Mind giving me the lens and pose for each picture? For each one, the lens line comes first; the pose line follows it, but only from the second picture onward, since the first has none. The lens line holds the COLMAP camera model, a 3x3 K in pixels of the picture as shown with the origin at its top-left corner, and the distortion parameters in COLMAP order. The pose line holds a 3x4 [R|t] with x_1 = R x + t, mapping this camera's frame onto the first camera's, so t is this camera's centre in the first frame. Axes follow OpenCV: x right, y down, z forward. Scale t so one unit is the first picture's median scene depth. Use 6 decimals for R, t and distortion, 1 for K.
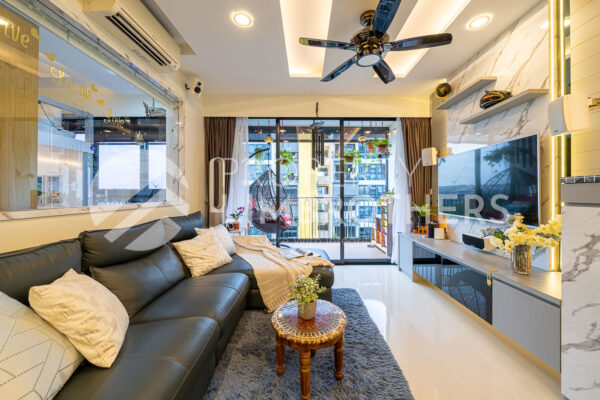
lens RADIAL K [[216.4, 0, 311.8], [0, 216.4, 194.0], [0, 0, 1]] dist [-0.000837, -0.000062]
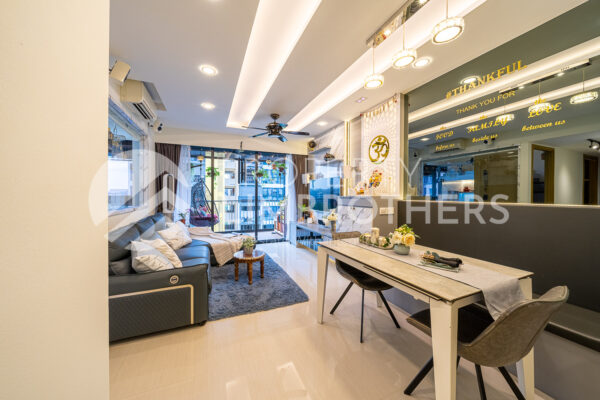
lens RADIAL K [[209.7, 0, 298.5], [0, 209.7, 196.6], [0, 0, 1]] dist [-0.000105, -0.000033]
pose [[0.925064, 0.003698, 0.379794, -0.187031], [-0.006481, 0.999961, 0.006049, -0.037051], [-0.379757, -0.008057, 0.925051, -0.627743]]
